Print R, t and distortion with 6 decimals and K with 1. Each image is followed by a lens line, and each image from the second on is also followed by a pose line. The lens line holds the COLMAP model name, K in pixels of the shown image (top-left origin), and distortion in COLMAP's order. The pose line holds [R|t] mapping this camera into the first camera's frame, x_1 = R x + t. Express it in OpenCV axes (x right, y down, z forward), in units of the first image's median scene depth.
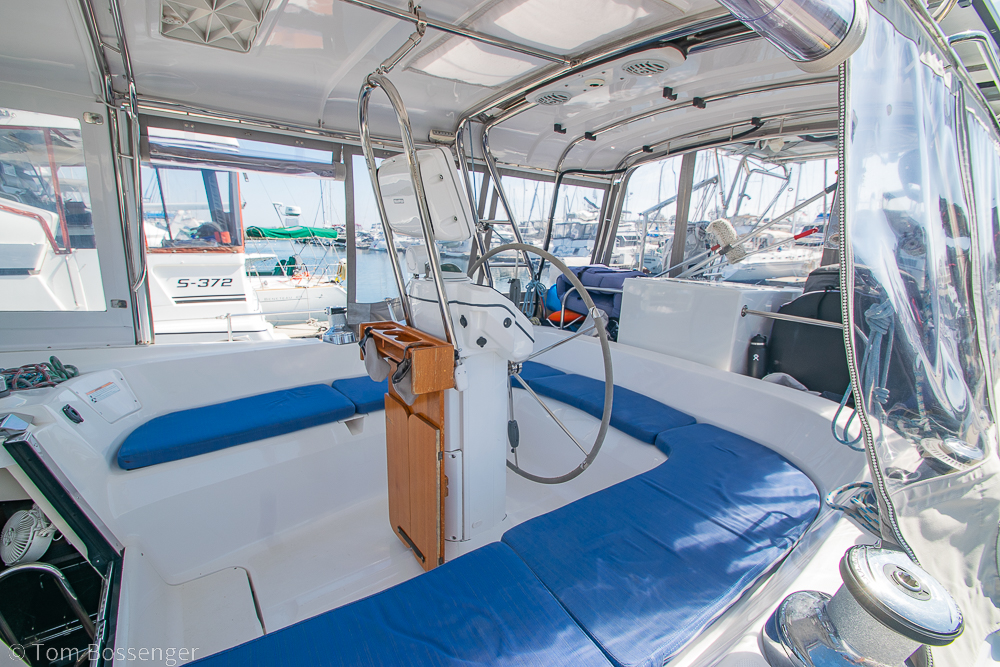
lens RADIAL K [[446.9, 0, 500.0], [0, 446.9, 333.5], [0, 0, 1]] dist [0.014990, -0.016489]
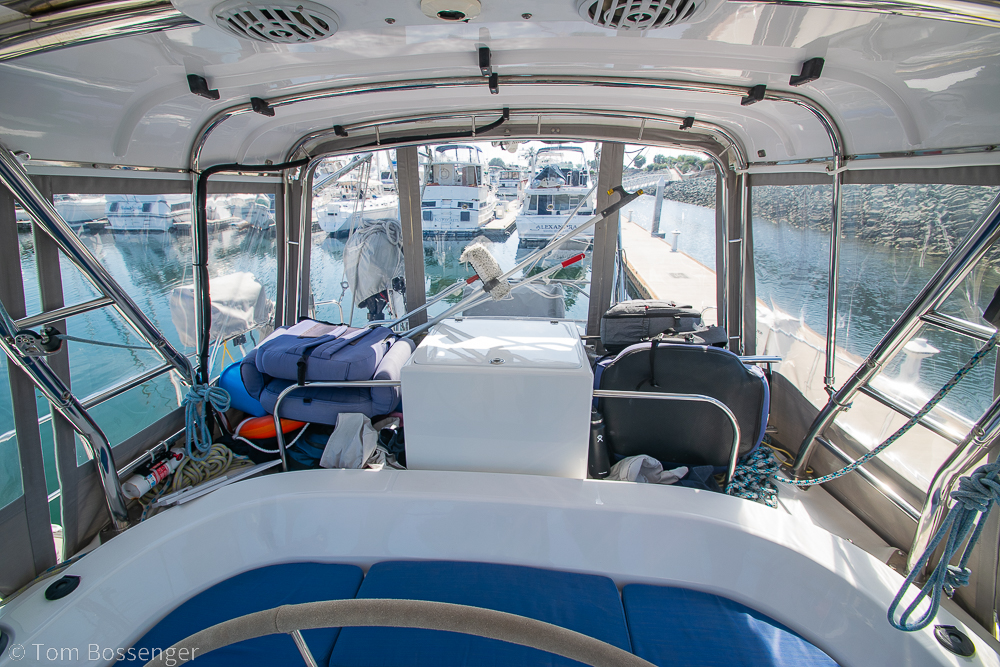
lens RADIAL K [[446.9, 0, 500.0], [0, 446.9, 333.5], [0, 0, 1]] dist [0.014990, -0.016489]
pose [[0.674558, -0.246850, 0.695727, -0.050788], [0.185380, 0.968880, 0.164027, -0.354240], [-0.714567, 0.018328, 0.699327, 0.718864]]
